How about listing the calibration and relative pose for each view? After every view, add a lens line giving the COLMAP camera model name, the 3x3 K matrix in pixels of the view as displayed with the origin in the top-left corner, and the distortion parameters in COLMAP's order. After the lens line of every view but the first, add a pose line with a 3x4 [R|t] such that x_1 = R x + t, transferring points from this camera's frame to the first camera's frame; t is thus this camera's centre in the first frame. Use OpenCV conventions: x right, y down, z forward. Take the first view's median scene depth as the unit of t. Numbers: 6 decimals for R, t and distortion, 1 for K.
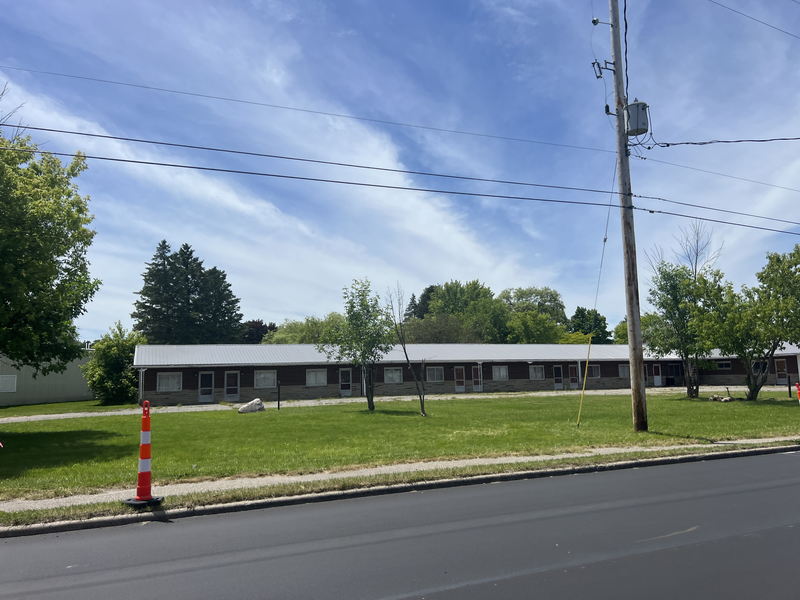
lens RADIAL K [[611.1, 0, 400.0], [0, 611.1, 300.0], [0, 0, 1]] dist [0.100836, -0.053379]
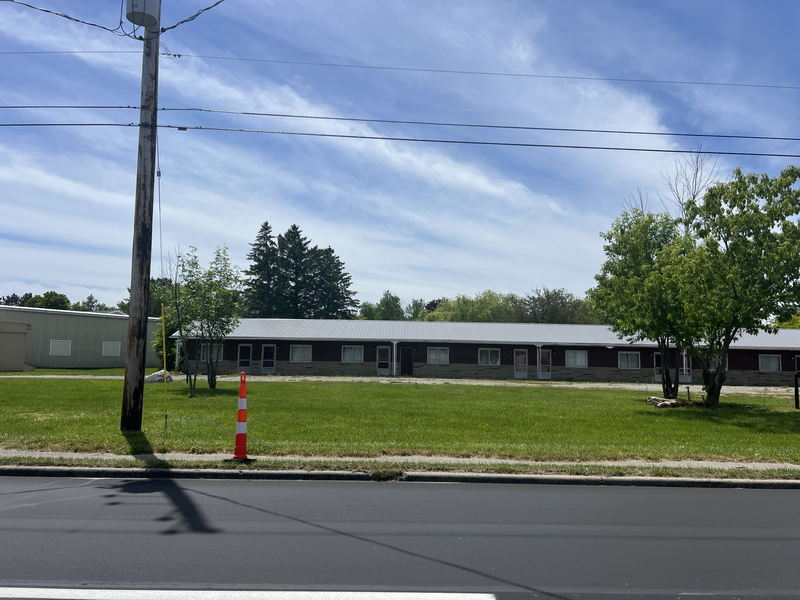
lens RADIAL K [[603.6, 0, 400.0], [0, 603.6, 300.0], [0, 0, 1]] dist [0.185102, -0.204217]
pose [[0.922112, 0.003995, -0.386902, 0.242403], [0.008700, 0.999480, 0.031055, 0.007859], [0.386824, -0.032002, 0.921598, 0.109495]]
